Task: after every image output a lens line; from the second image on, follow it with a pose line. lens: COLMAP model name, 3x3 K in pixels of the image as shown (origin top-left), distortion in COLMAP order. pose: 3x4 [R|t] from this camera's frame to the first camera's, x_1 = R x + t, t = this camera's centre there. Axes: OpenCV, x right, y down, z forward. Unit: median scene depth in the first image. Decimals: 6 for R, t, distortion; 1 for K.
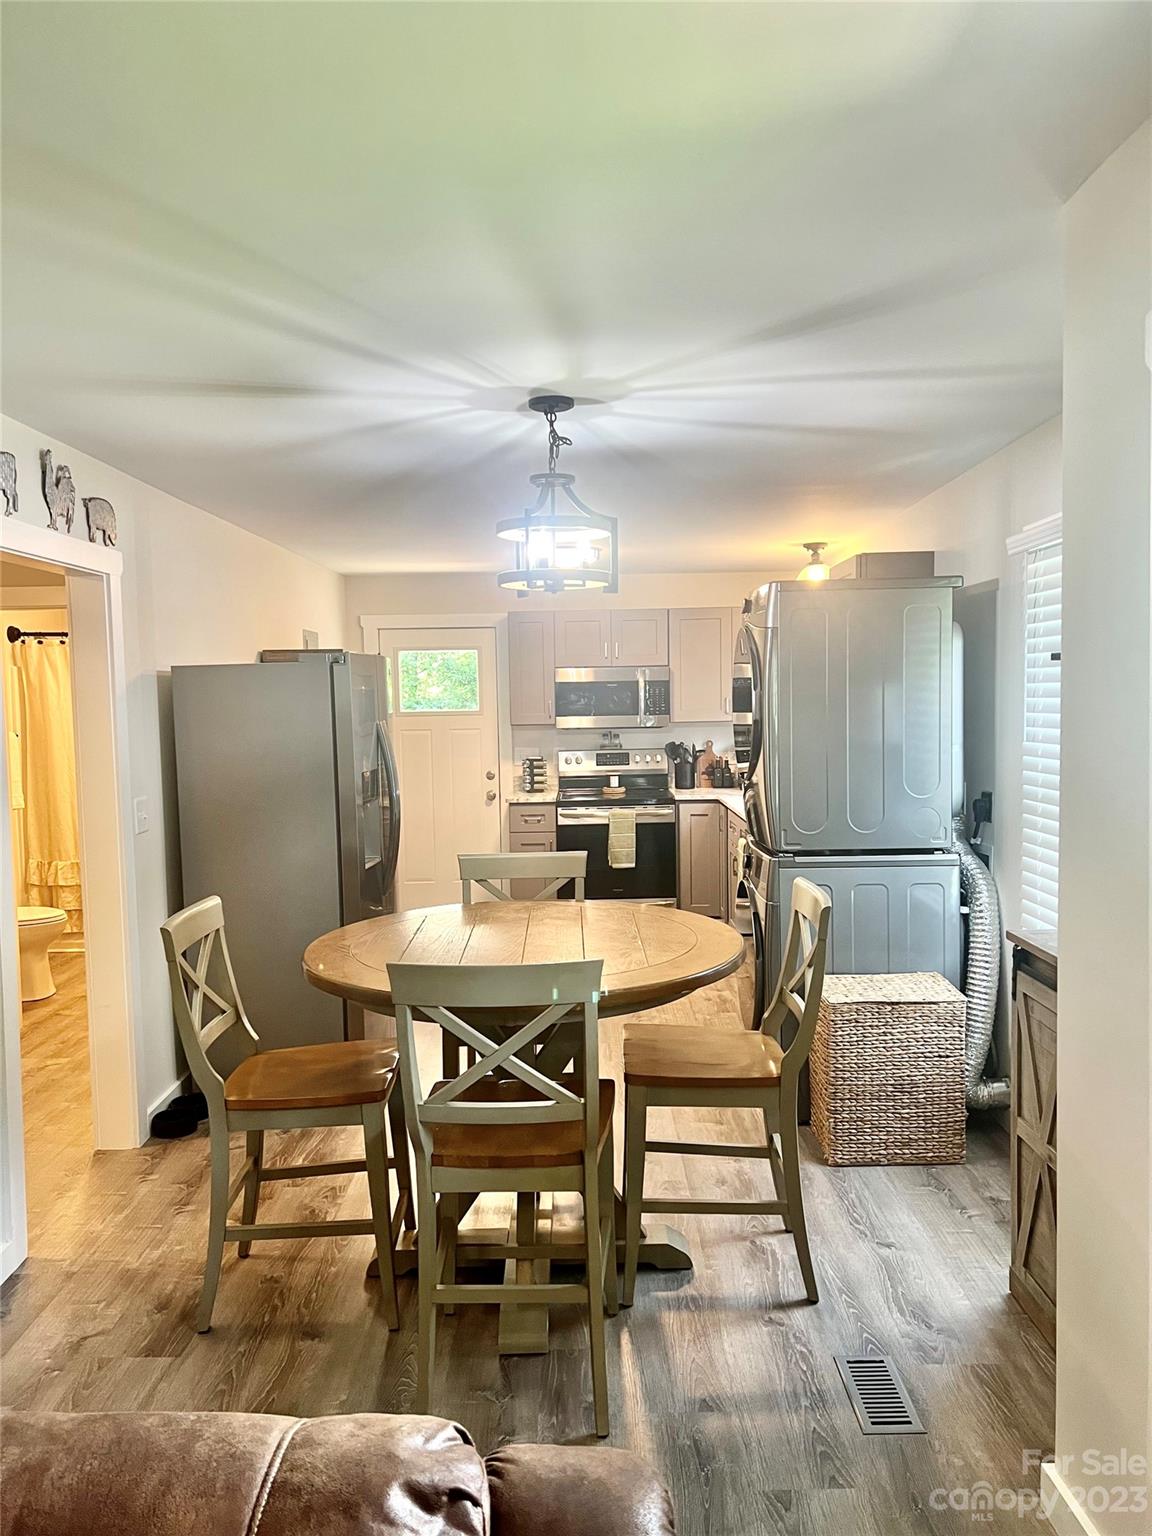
lens RADIAL K [[1159.3, 0, 580.3], [0, 1159.3, 764.6], [0, 0, 1]] dist [0.079528, -0.079923]
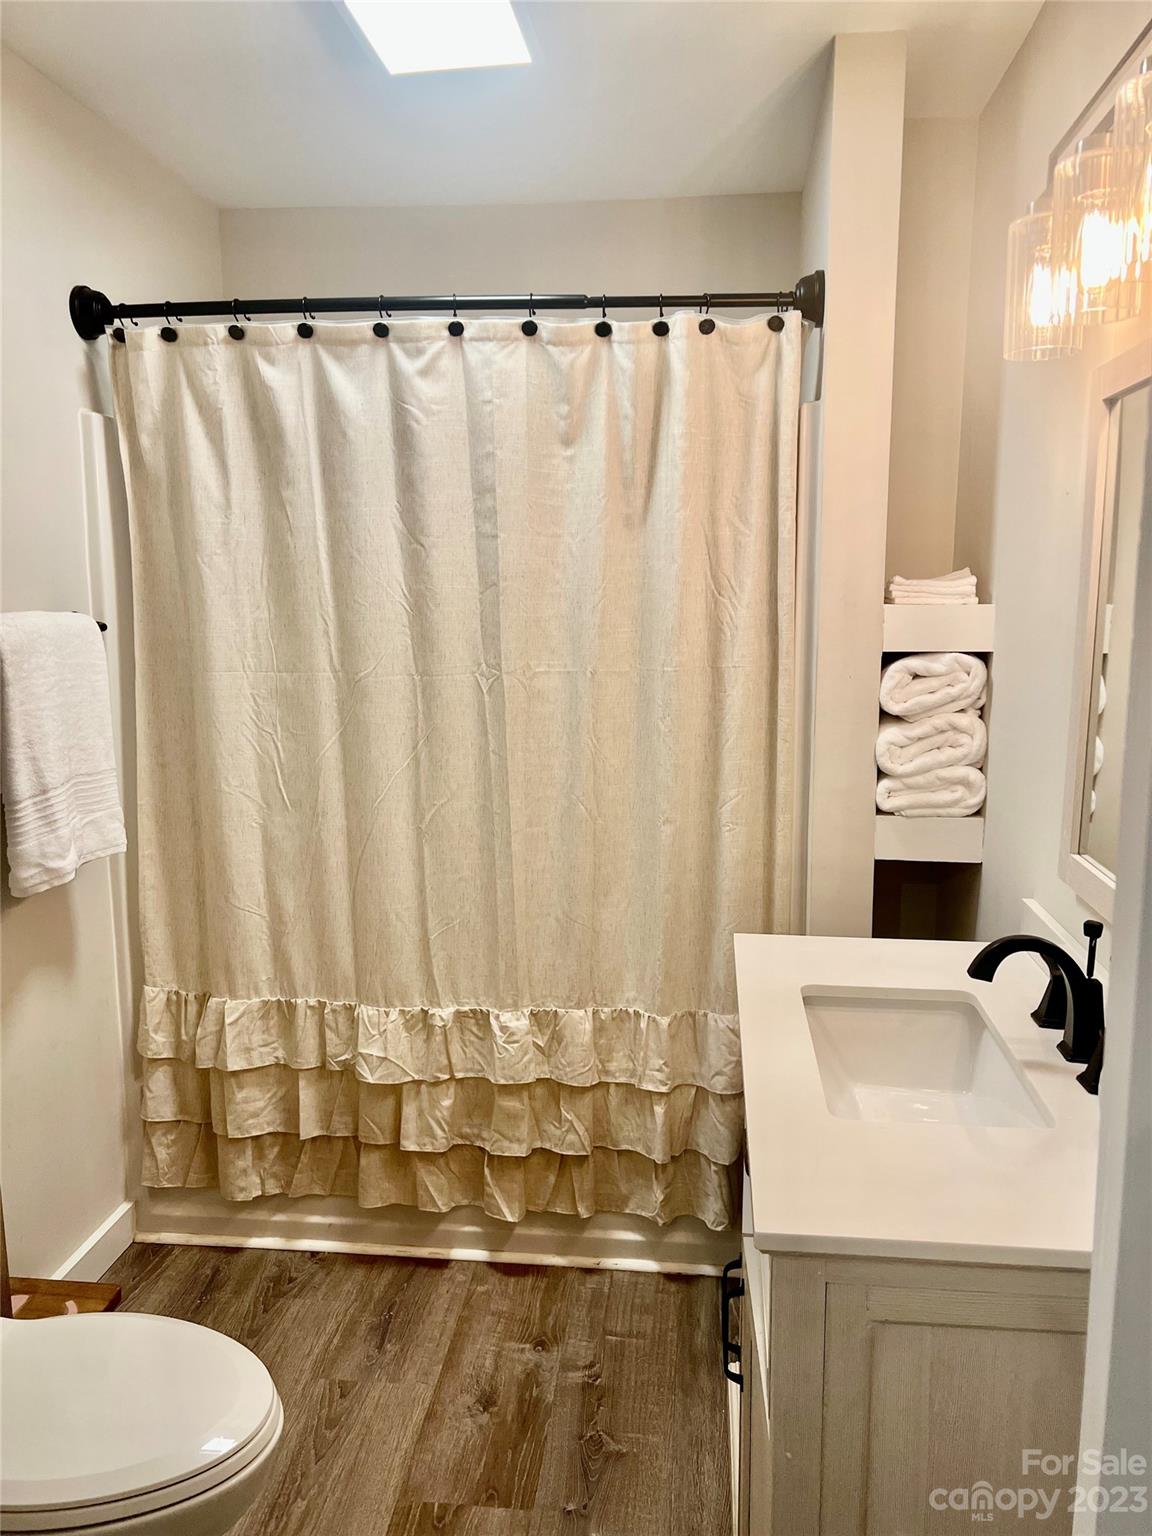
lens RADIAL K [[1159.3, 0, 580.3], [0, 1159.3, 764.6], [0, 0, 1]] dist [0.079528, -0.079923]
pose [[0.994973, 0.037071, -0.093027, -0.311393], [-0.027586, 0.994478, 0.101250, -0.023582], [0.096267, -0.098175, 0.990502, 0.676053]]
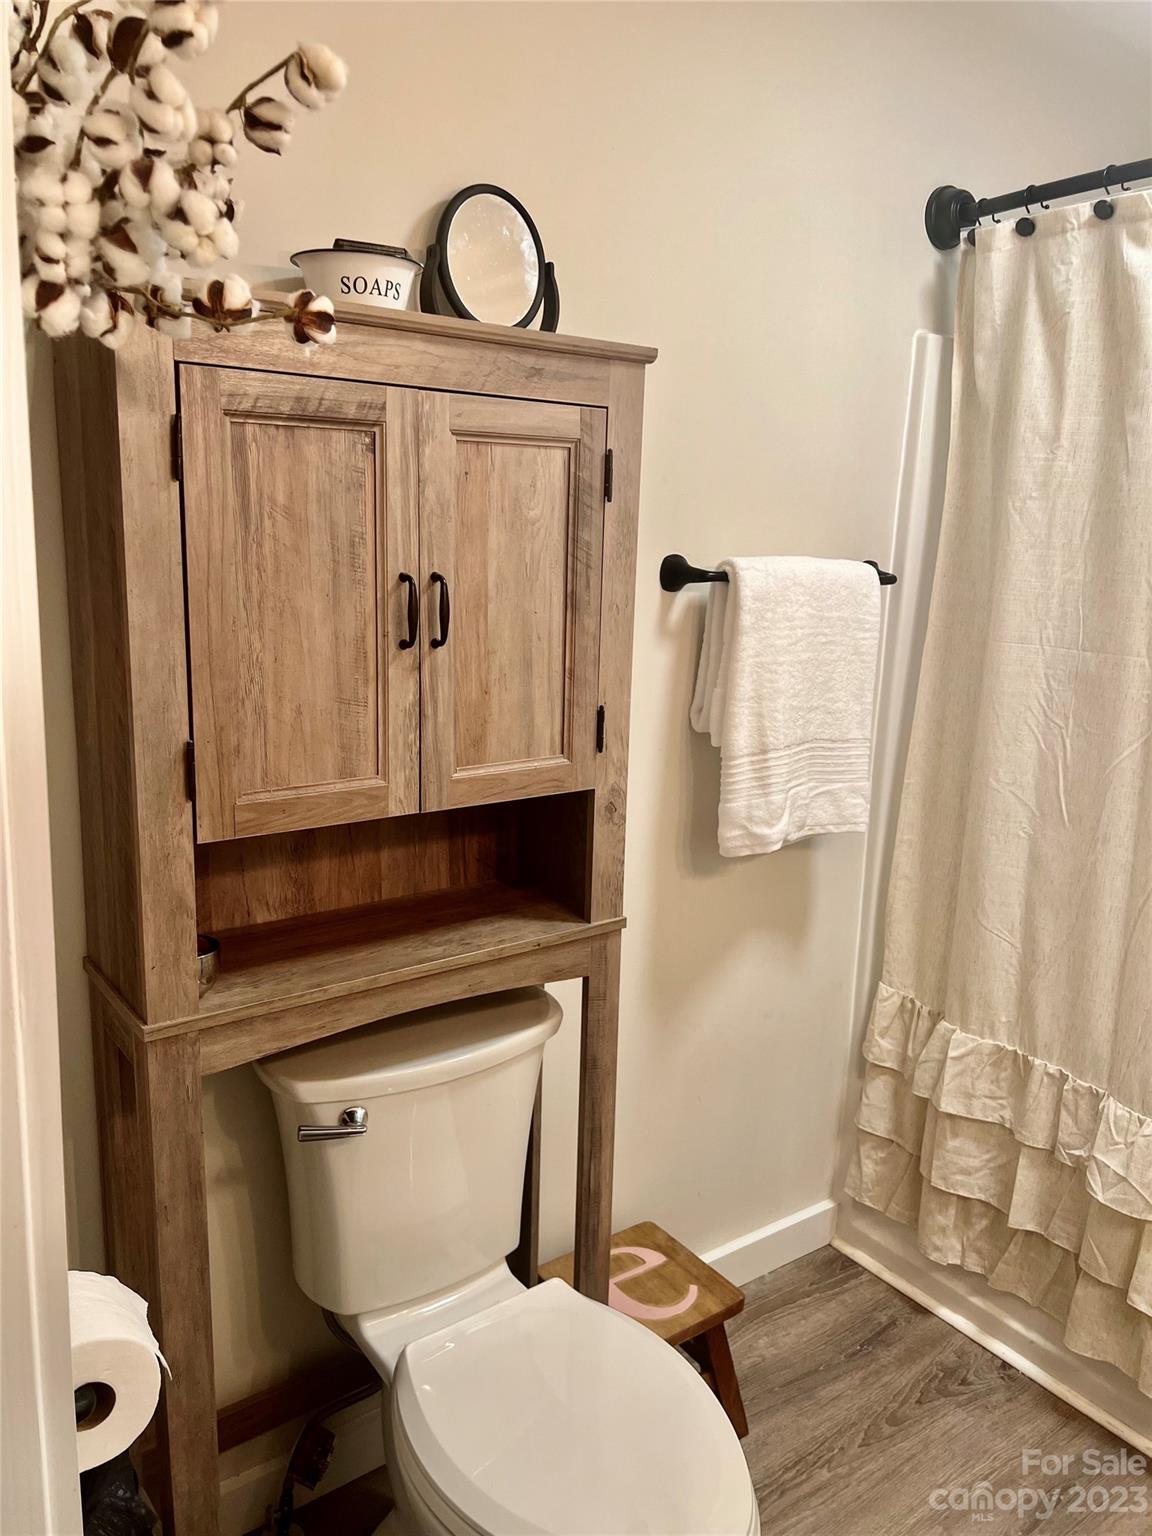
lens RADIAL K [[1170.7, 0, 581.5], [0, 1170.7, 765.3], [0, 0, 1]] dist [0.058574, -0.057516]
pose [[0.609862, 0.209580, -0.764294, -0.290575], [-0.101874, 0.977130, 0.186653, -0.026568], [0.785933, -0.035971, 0.617265, 0.747515]]
